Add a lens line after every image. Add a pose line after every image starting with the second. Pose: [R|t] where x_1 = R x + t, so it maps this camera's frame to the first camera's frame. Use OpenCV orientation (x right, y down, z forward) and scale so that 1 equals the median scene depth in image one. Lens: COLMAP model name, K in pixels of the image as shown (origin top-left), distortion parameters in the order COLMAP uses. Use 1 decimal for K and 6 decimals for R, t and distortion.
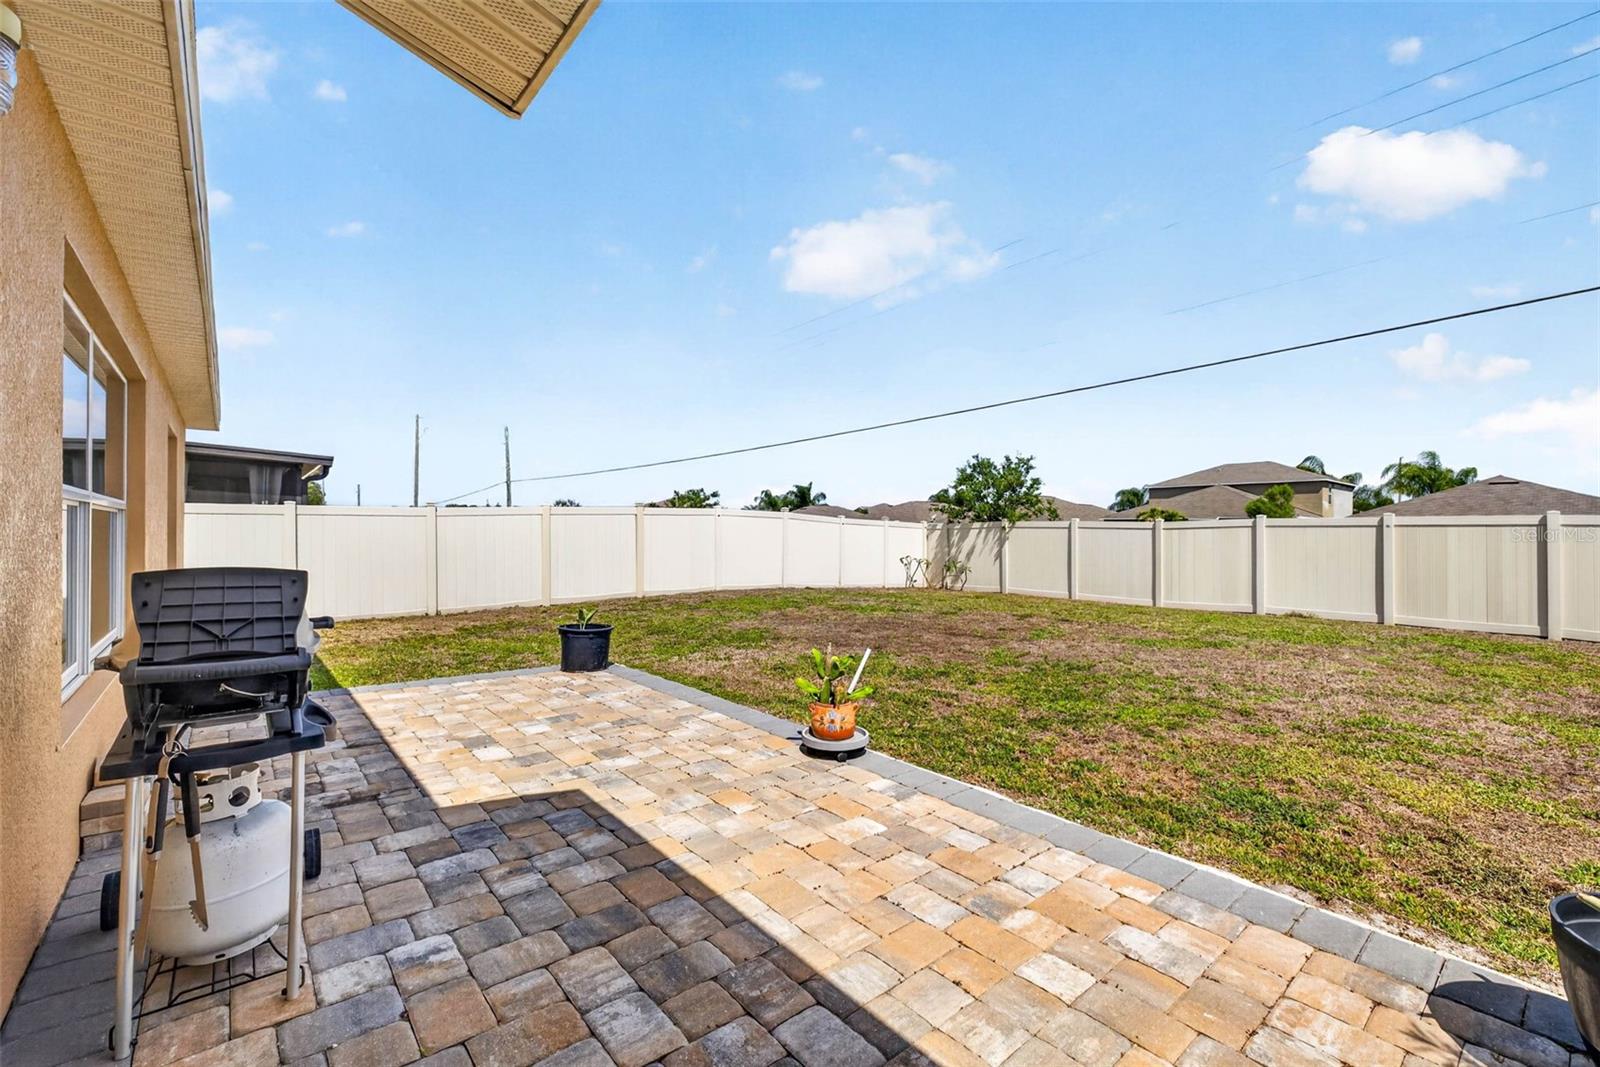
lens RADIAL K [[705.3, 0, 744.5], [0, 705.3, 533.4], [0, 0, 1]] dist [0.007528, -0.001241]
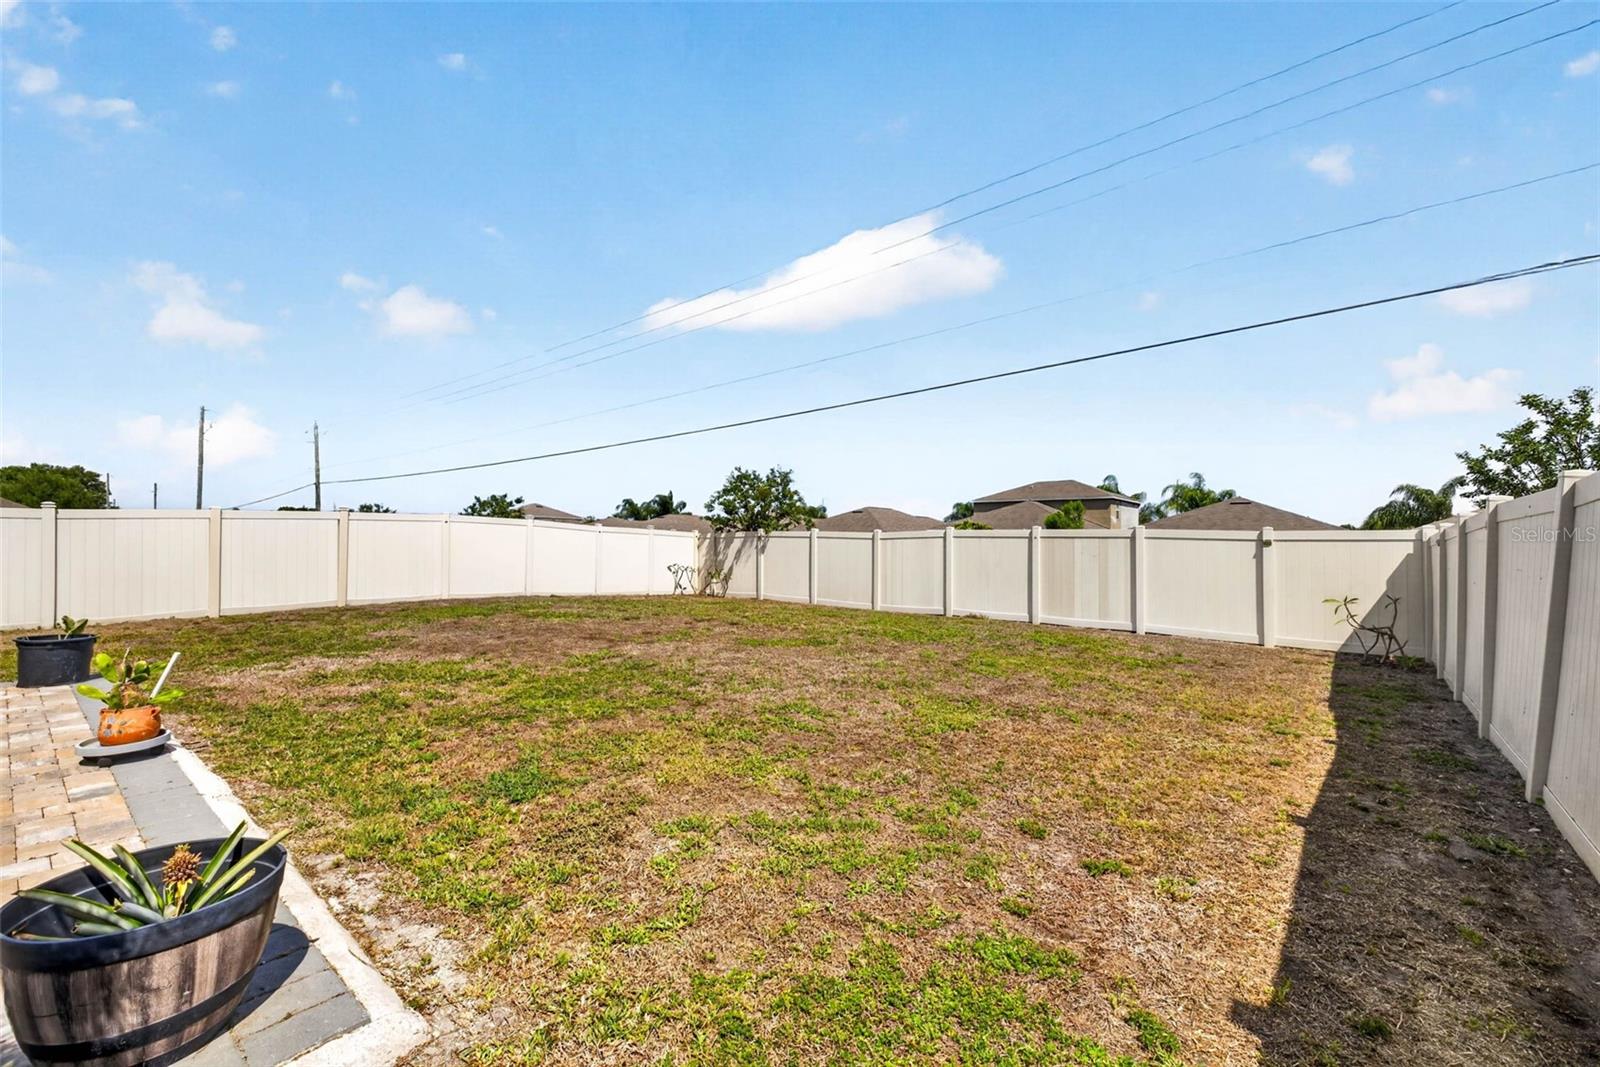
lens RADIAL K [[705.3, 0, 800.8], [0, 705.3, 530.0], [0, 0, 1]] dist [0.007528, -0.001241]
pose [[0.983438, 0.009447, 0.180999, 0.164745], [-0.006259, 0.999815, -0.018176, 0.000242], [-0.181137, 0.016742, 0.983315, -0.030092]]
